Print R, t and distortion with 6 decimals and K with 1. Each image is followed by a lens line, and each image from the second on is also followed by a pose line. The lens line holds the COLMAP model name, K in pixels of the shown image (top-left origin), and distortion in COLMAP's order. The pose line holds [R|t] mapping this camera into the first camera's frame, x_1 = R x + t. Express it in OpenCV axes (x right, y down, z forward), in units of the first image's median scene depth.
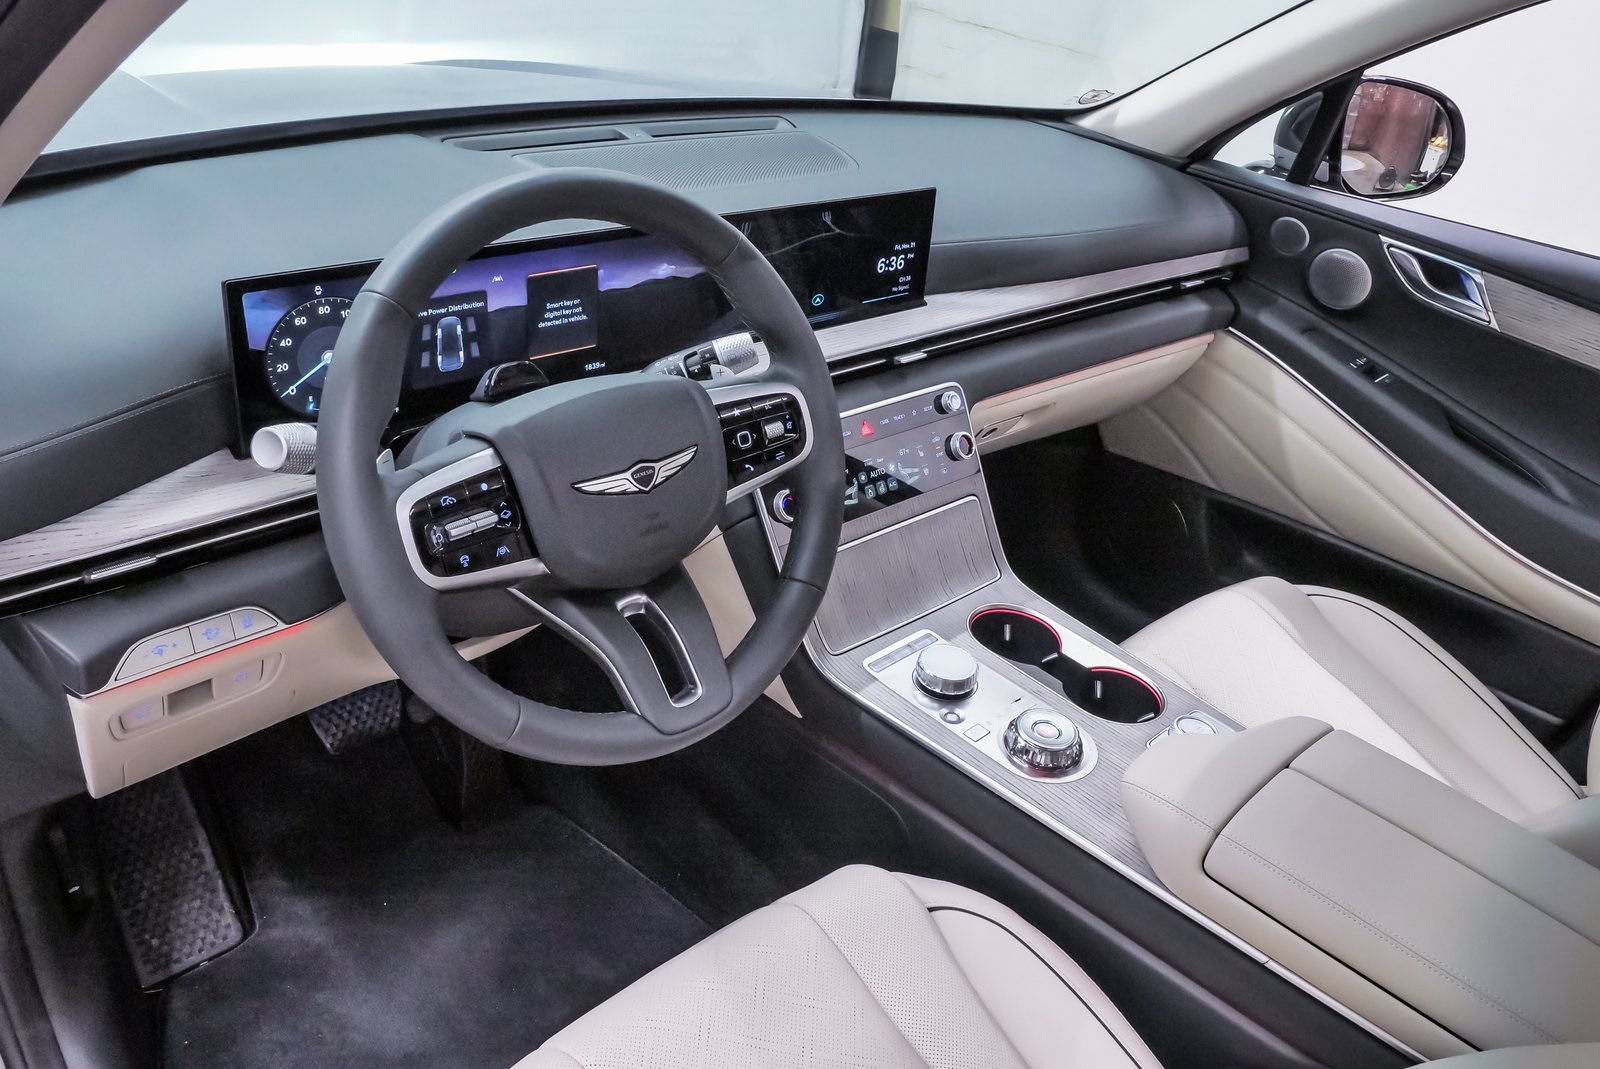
lens RADIAL K [[1163.7, 0, 802.4], [0, 1163.7, 546.8], [0, 0, 1]] dist [-0.043263, 0.017735]
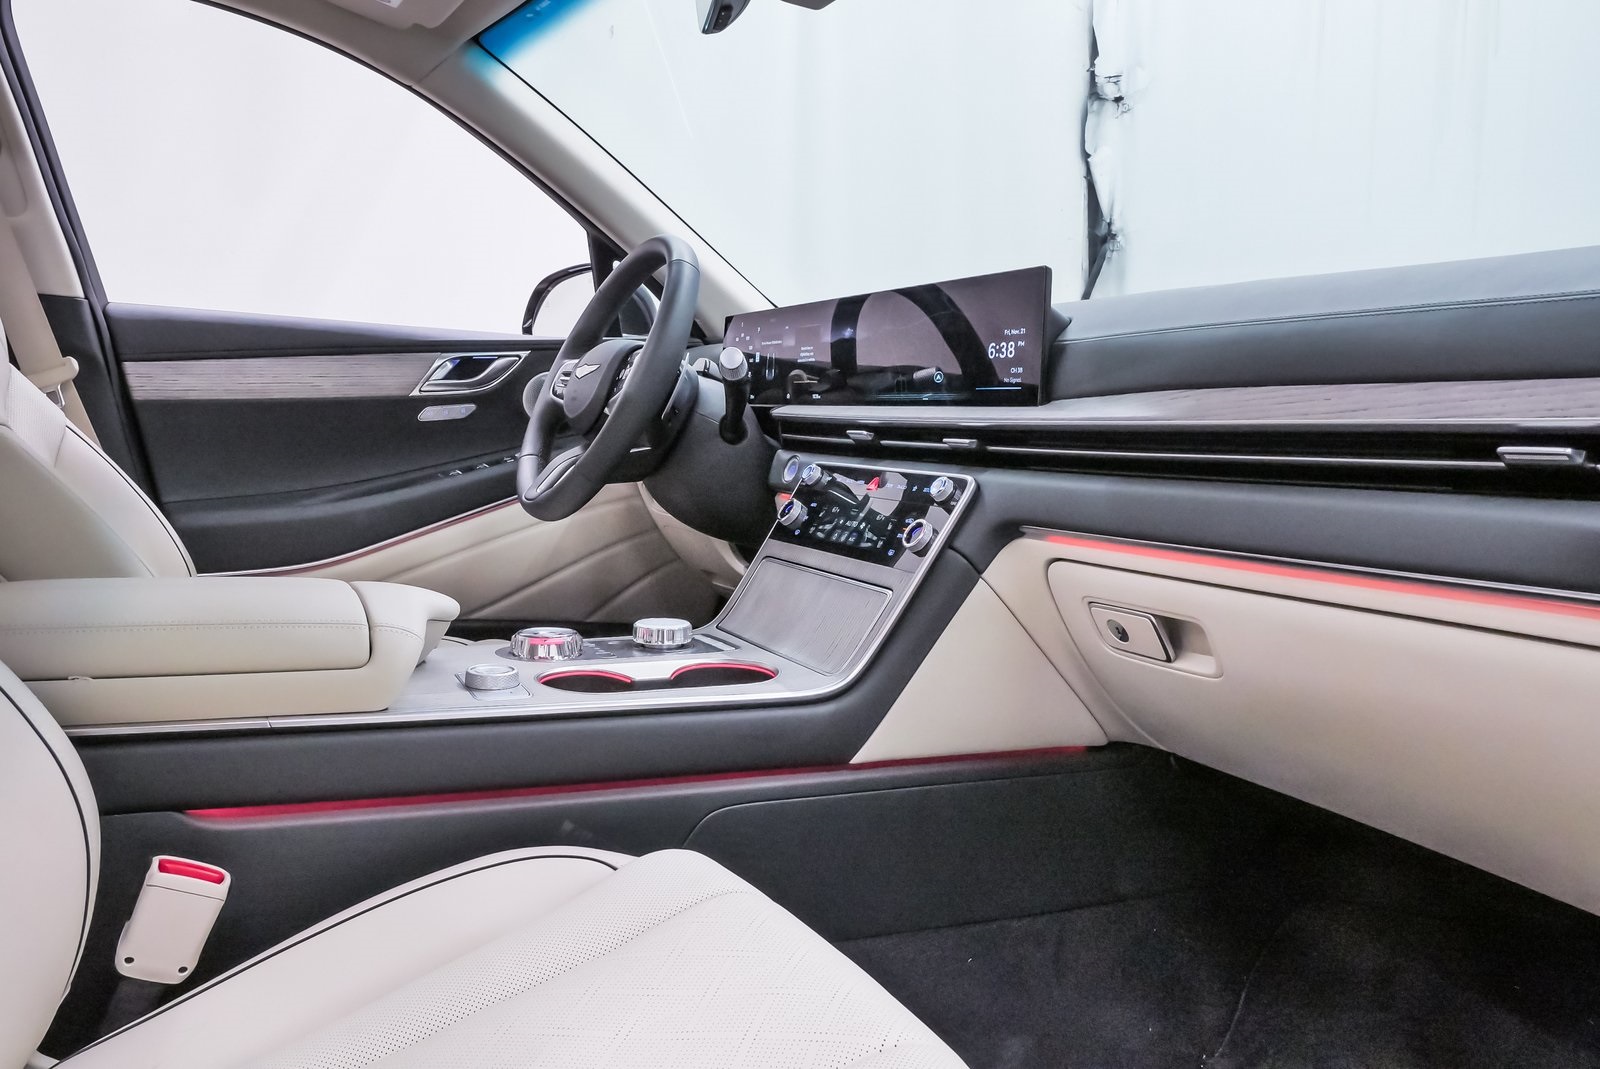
lens RADIAL K [[1163.7, 0, 791.0], [0, 1163.7, 538.5], [0, 0, 1]] dist [-0.043263, 0.017735]
pose [[-0.262960, -0.008494, -0.964769, 0.996767], [-0.530126, 0.836758, 0.137125, -0.155844], [0.806113, 0.547508, -0.224537, 1.145408]]
